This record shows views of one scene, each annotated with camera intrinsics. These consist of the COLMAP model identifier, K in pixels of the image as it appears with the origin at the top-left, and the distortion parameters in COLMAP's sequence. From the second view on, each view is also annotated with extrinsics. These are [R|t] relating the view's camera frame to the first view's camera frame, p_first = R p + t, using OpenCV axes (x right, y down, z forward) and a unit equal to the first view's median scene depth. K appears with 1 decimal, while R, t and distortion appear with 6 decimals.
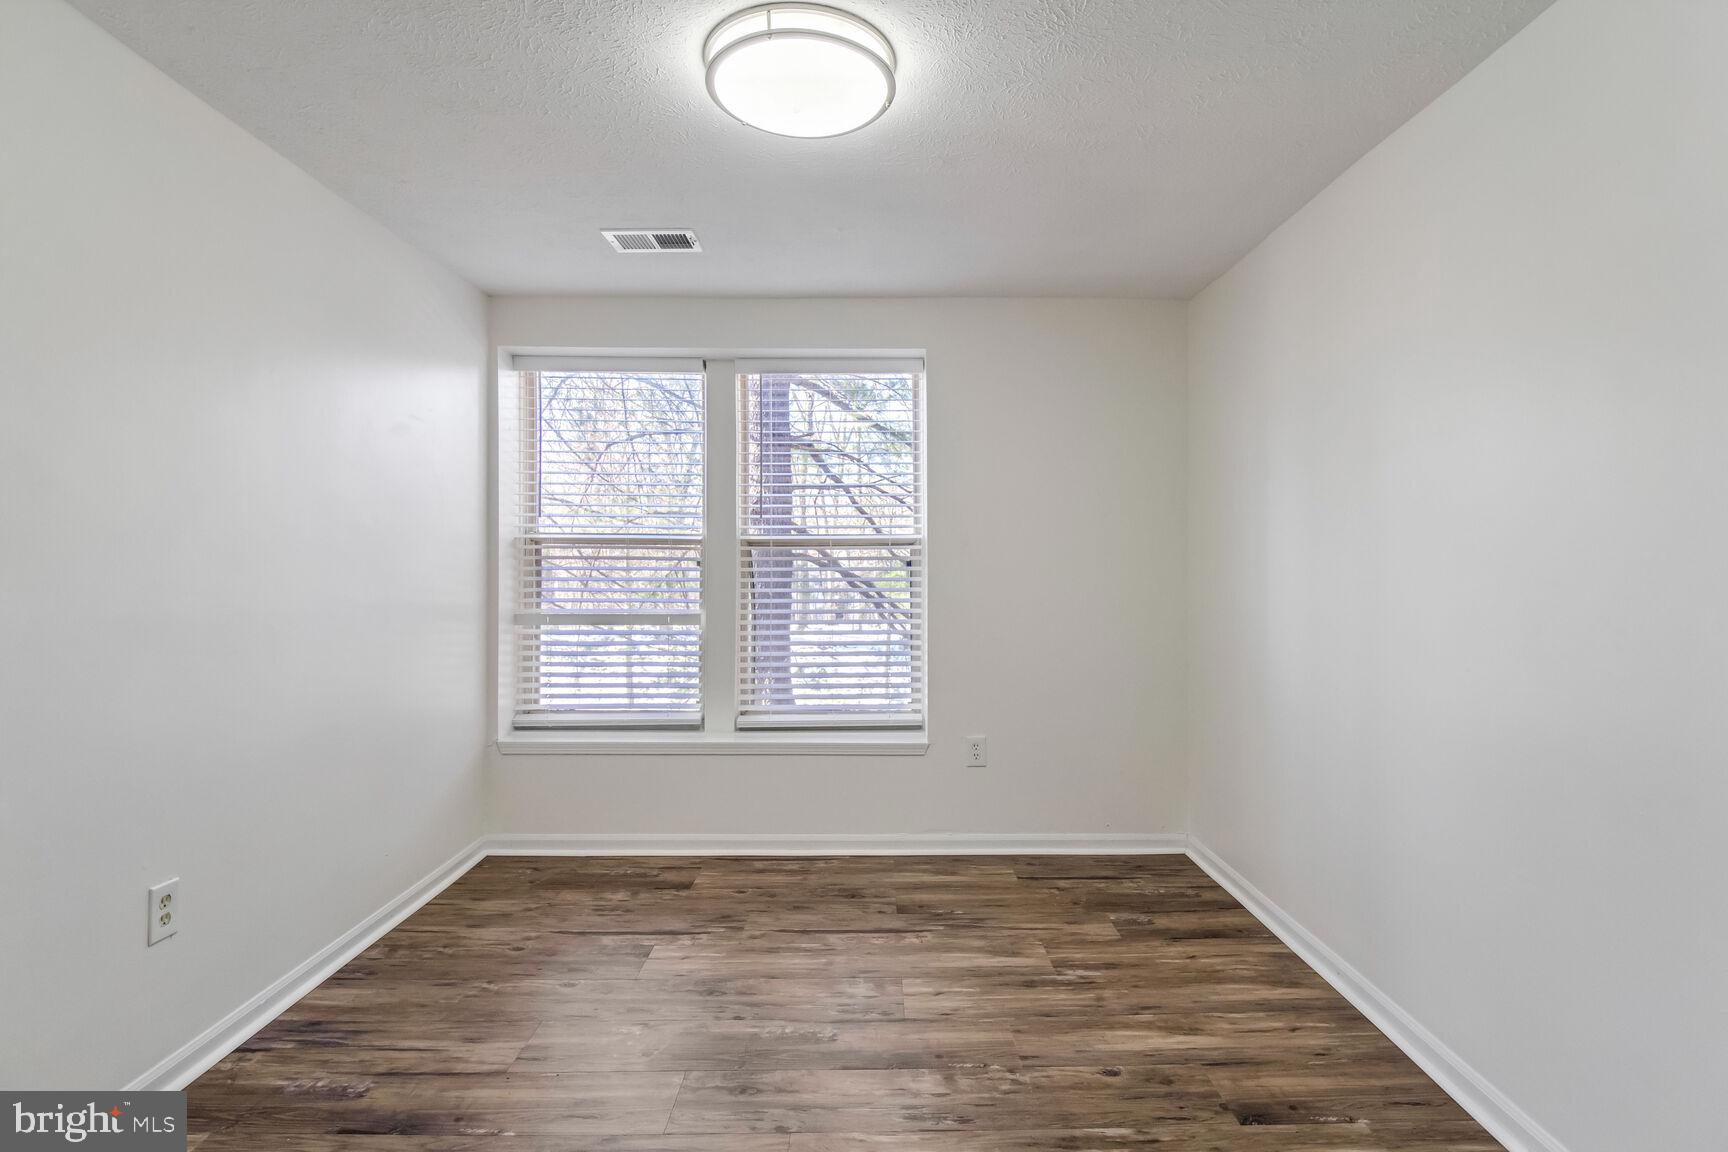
lens RADIAL K [[846.5, 0, 864.0], [0, 846.5, 576.0], [0, 0, 1]] dist [0.011768, -0.022050]
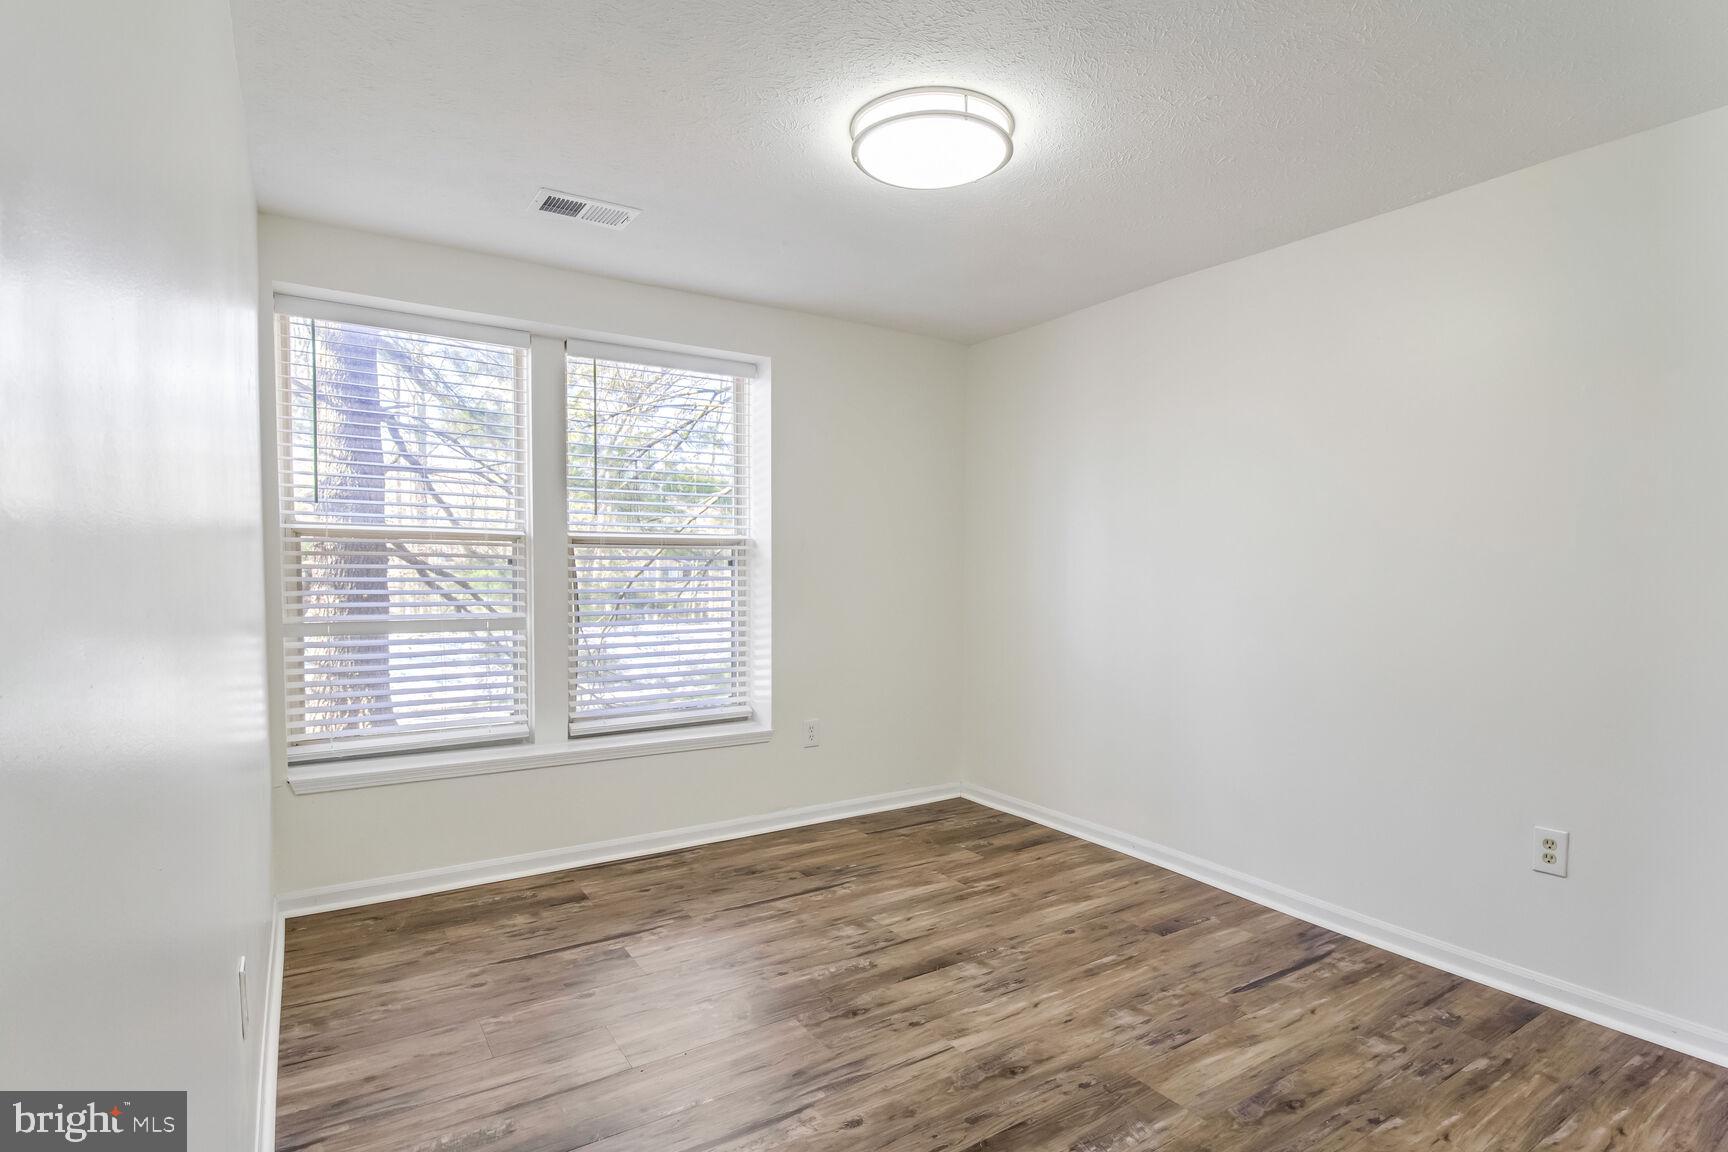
lens RADIAL K [[885.4, 0, 870.4], [0, 885.4, 596.6], [0, 0, 1]] dist [0.014590, -0.023750]
pose [[0.834817, -0.013218, 0.550369, -0.524342], [-0.001303, 0.999661, 0.025984, -0.005708], [-0.550526, -0.022409, 0.834517, -0.024028]]
